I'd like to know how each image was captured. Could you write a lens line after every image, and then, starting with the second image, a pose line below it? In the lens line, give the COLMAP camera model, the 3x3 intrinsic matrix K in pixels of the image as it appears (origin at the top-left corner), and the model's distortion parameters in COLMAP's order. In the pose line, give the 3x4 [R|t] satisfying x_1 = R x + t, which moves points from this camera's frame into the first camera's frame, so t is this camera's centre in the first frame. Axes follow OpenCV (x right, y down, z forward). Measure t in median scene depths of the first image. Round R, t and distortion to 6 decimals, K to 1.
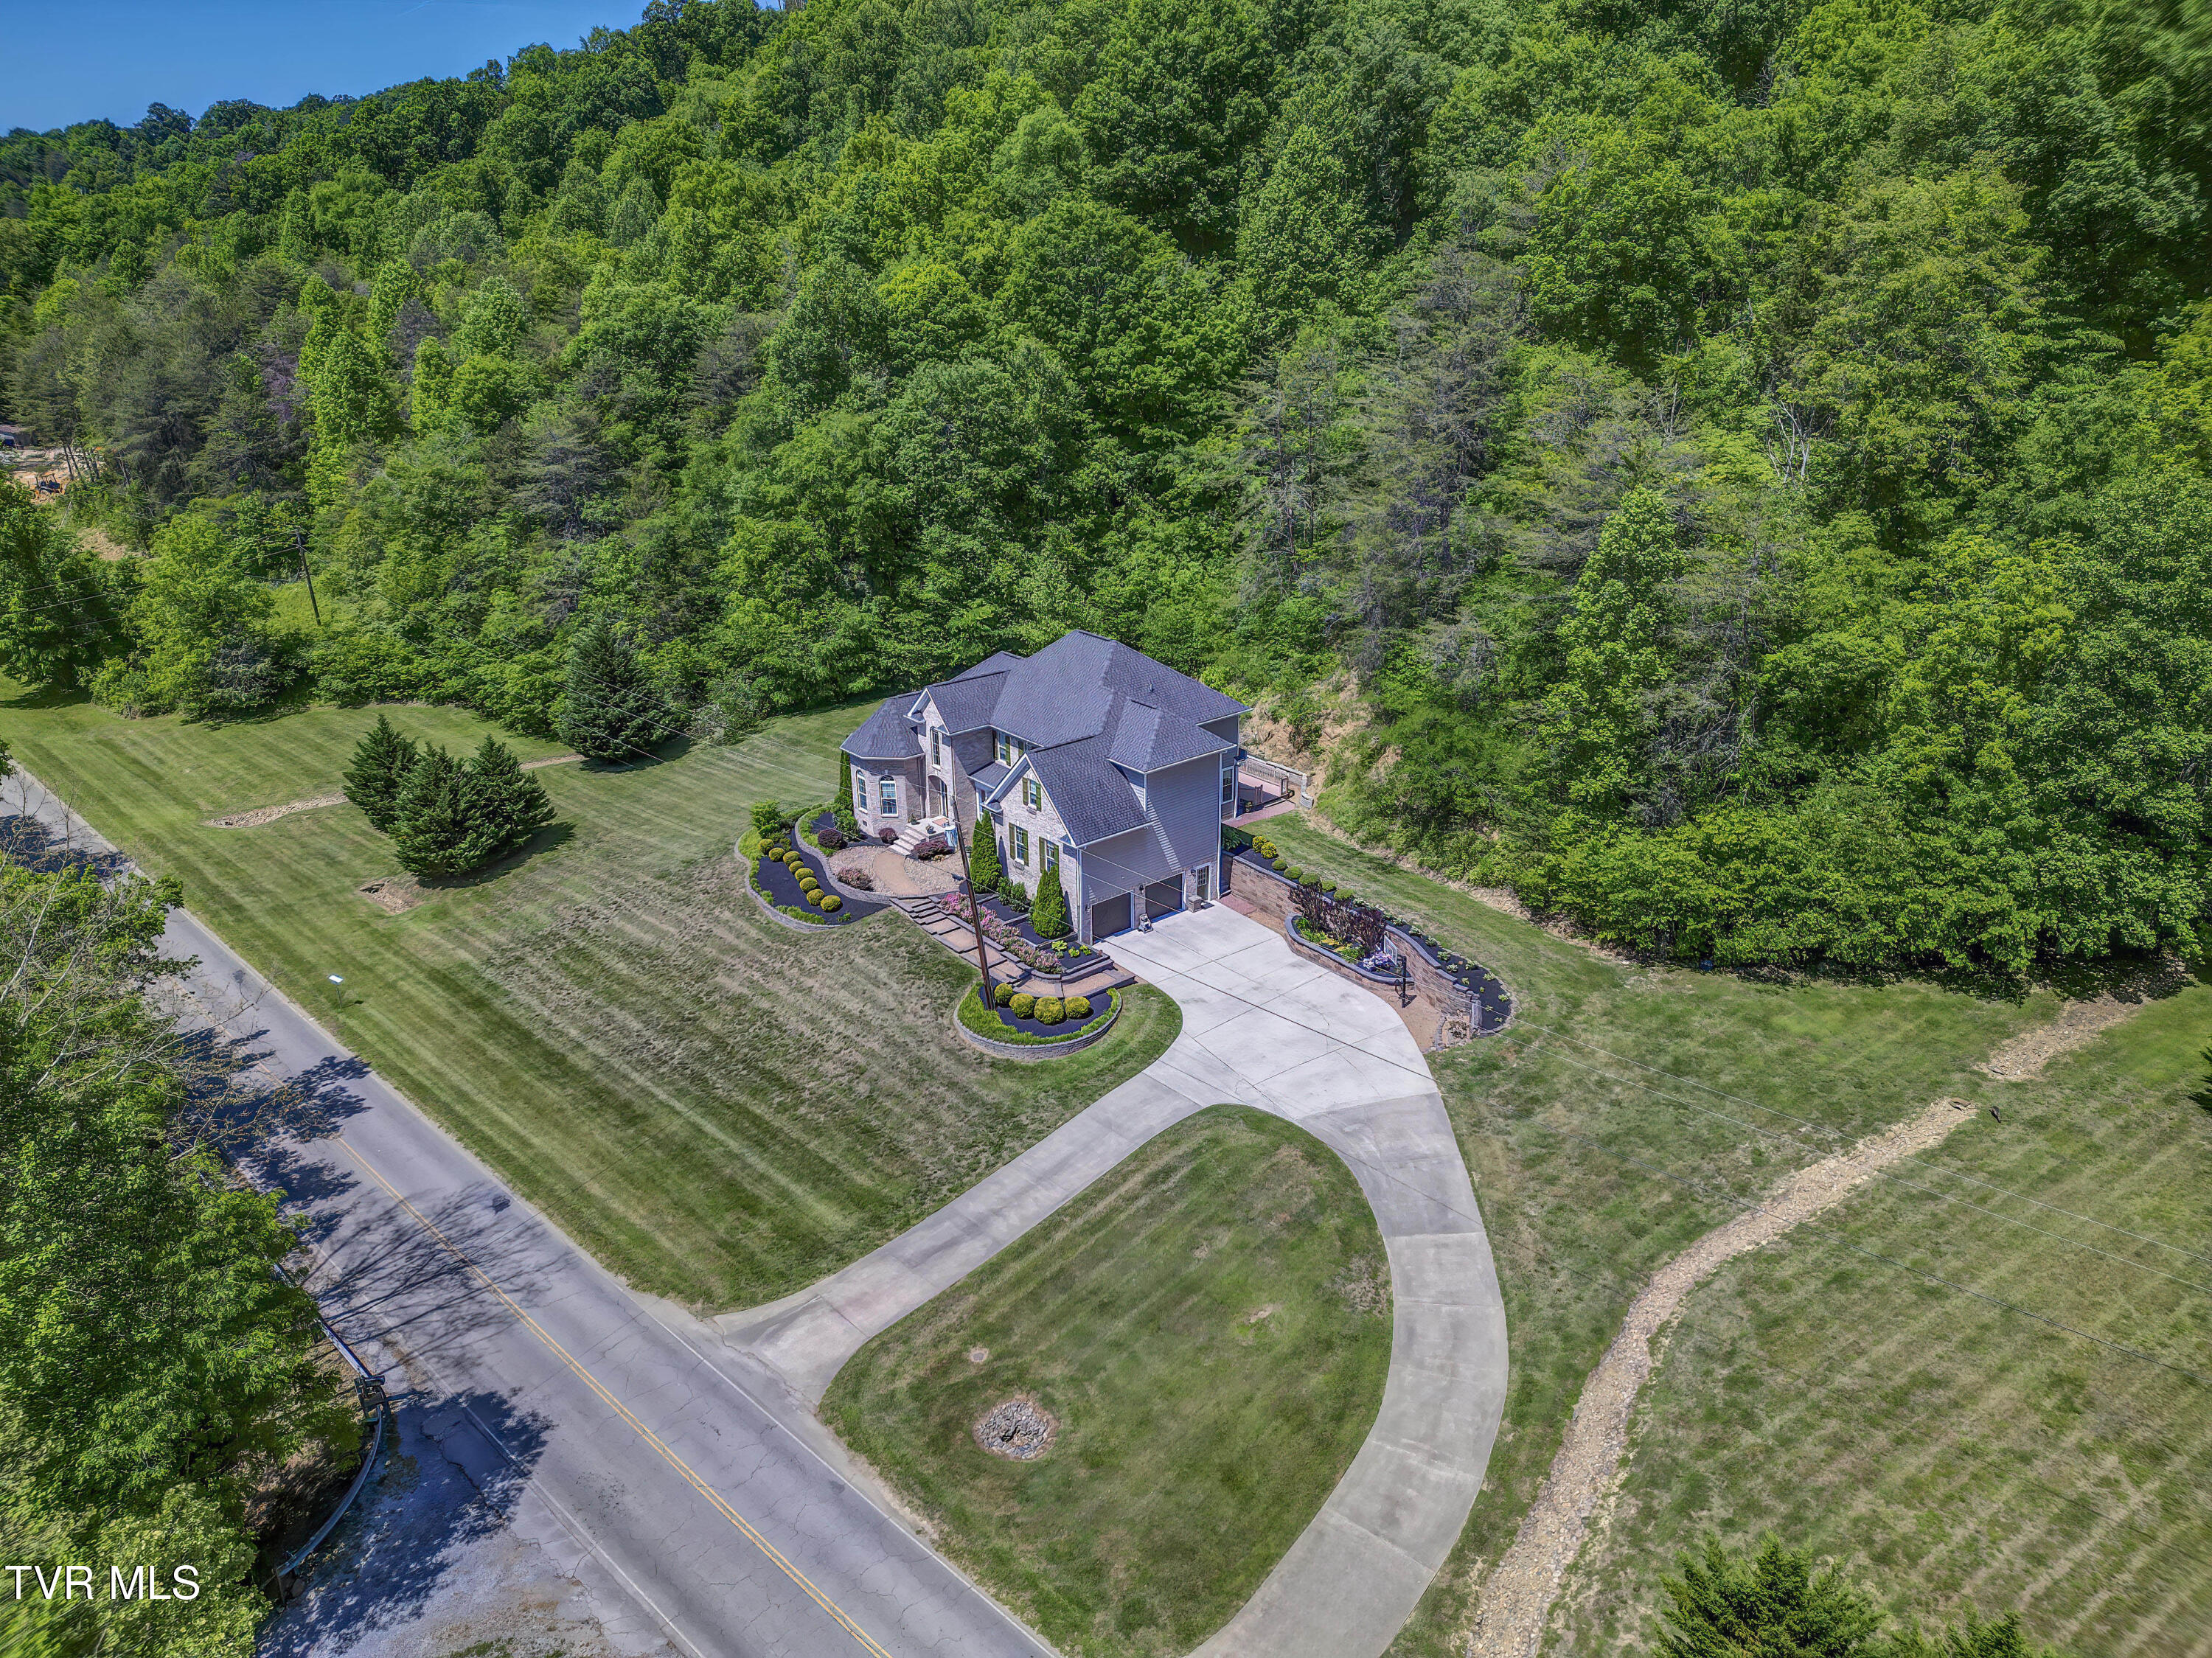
lens RADIAL K [[1542.3, 0, 1111.9], [0, 1542.3, 848.1], [0, 0, 1]] dist [0.056350, -0.062974]
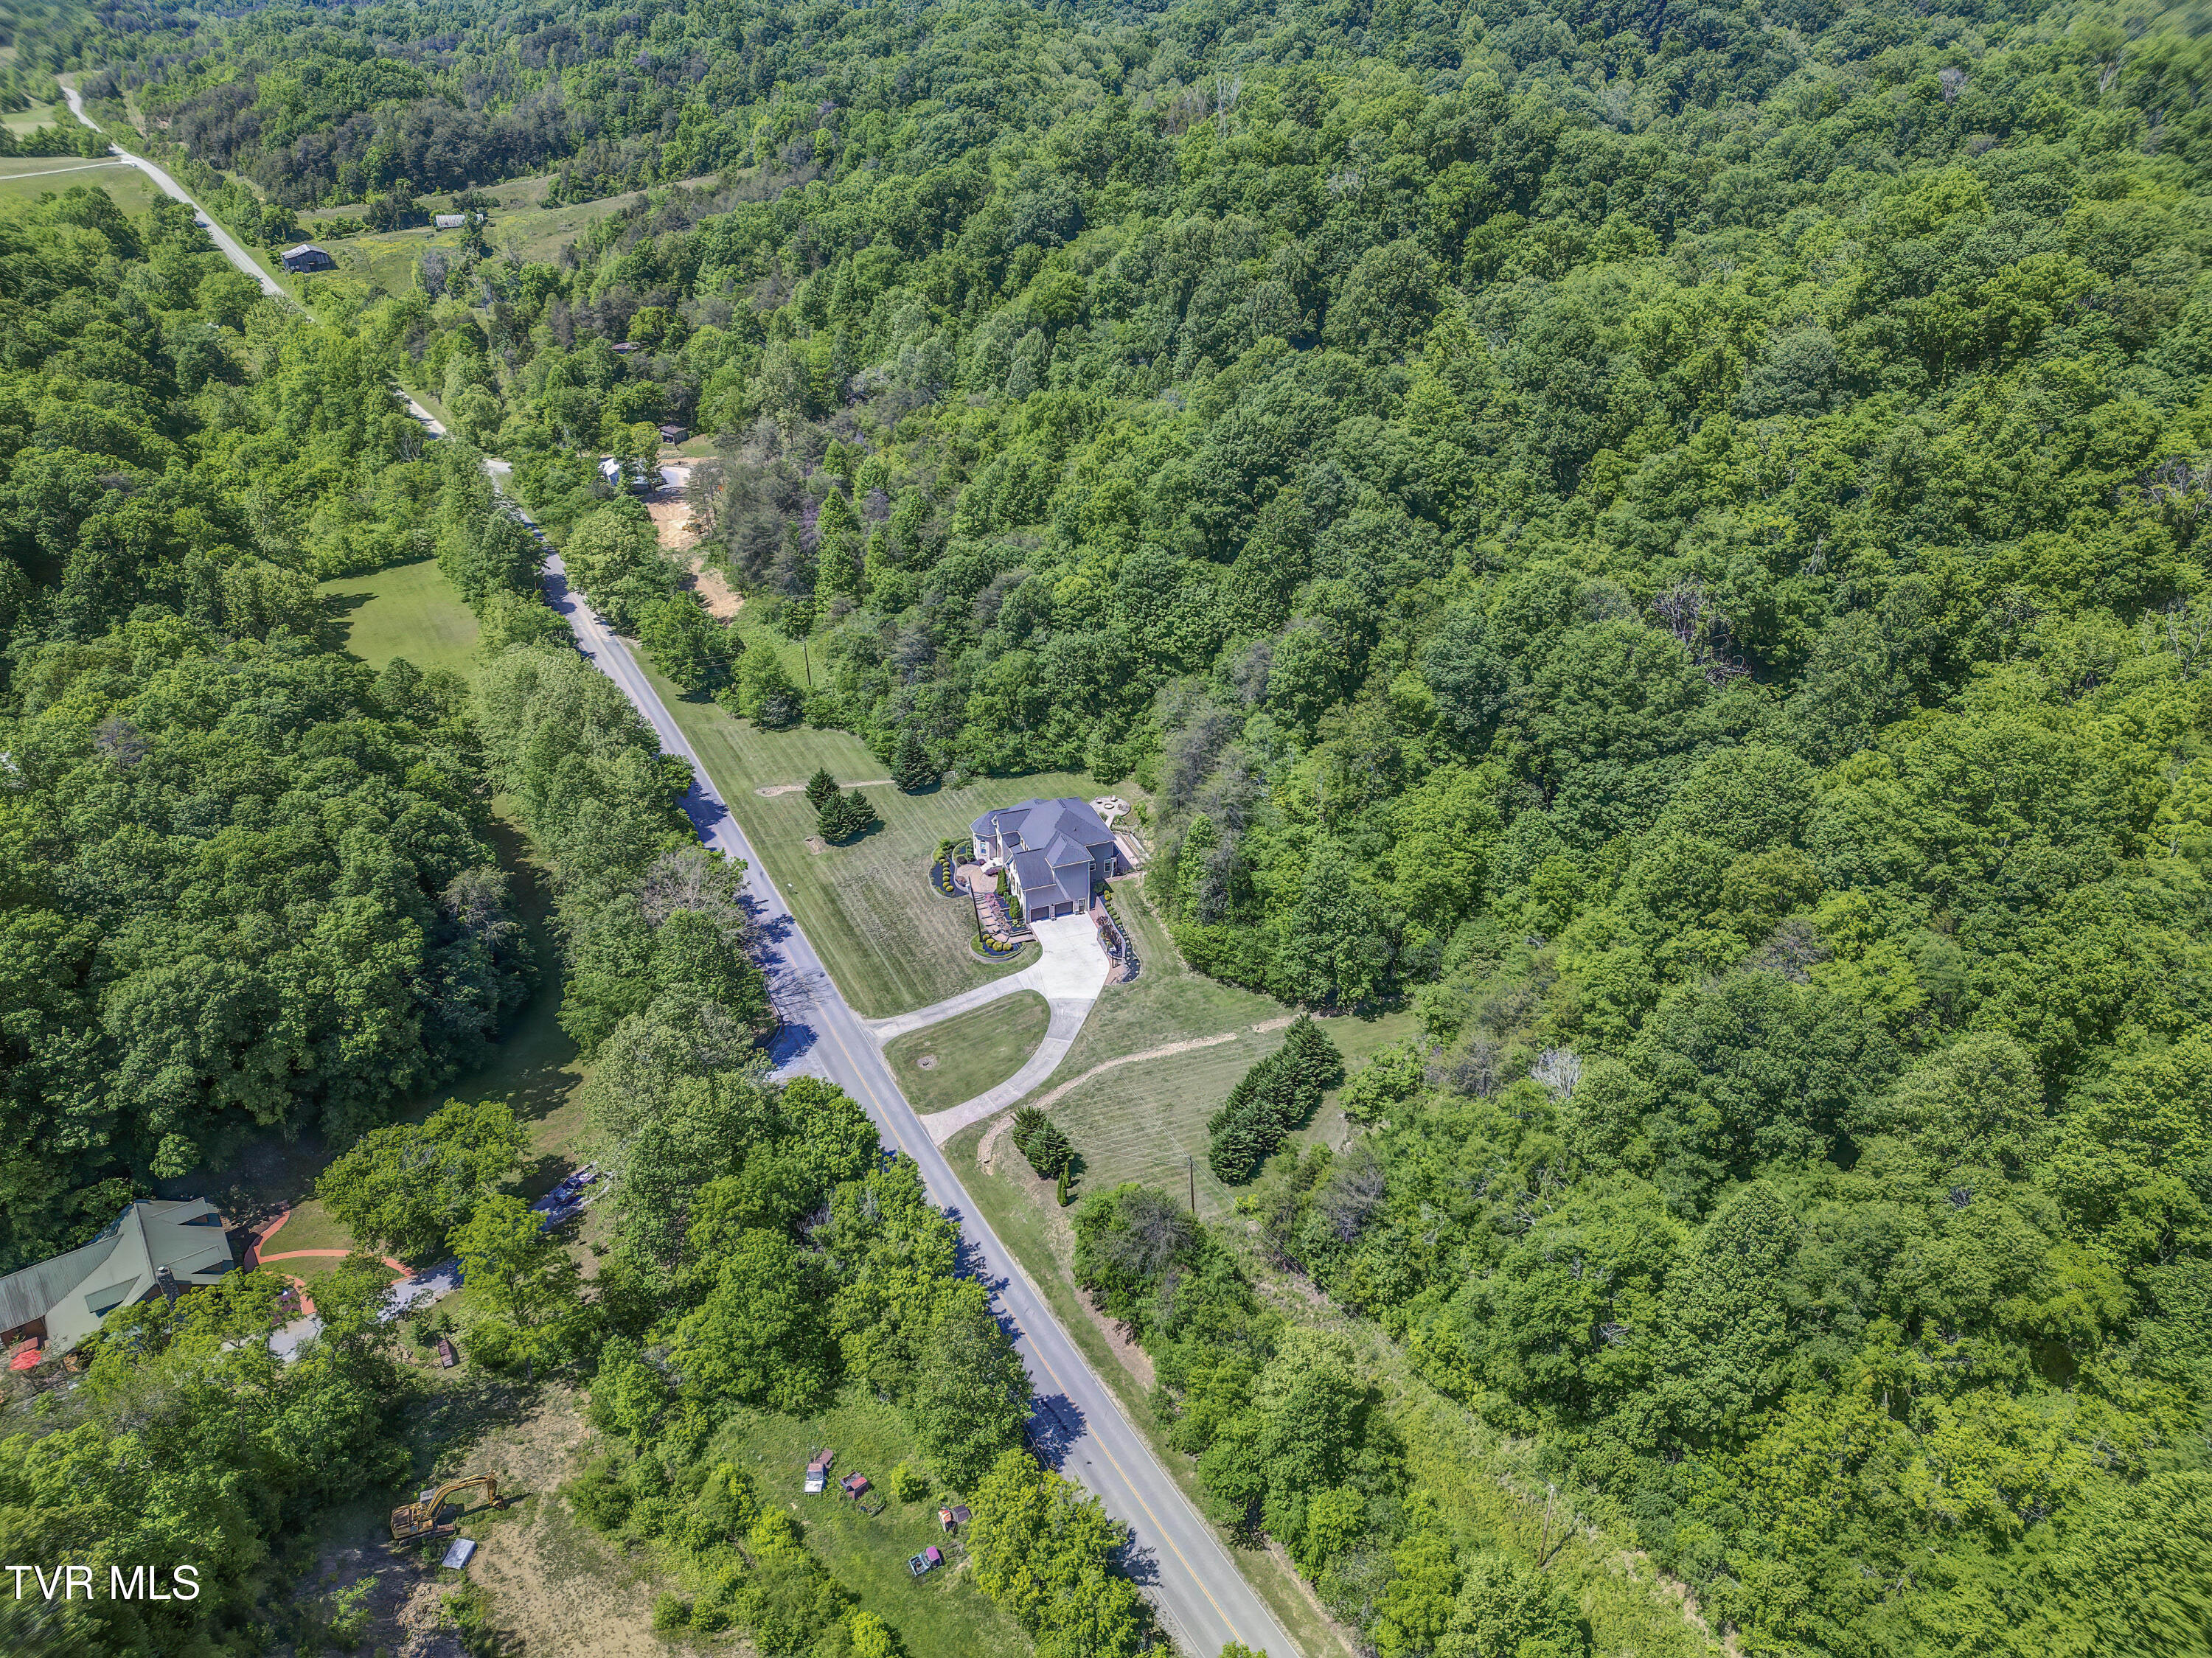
lens RADIAL K [[1564.8, 0, 1110.1], [0, 1564.8, 832.8], [0, 0, 1]] dist [0.080148, -0.066105]
pose [[0.946679, 0.173321, -0.271585, 0.876664], [-0.135850, 0.979107, 0.151310, -0.551923], [0.292135, -0.106347, 0.950446, -1.657586]]
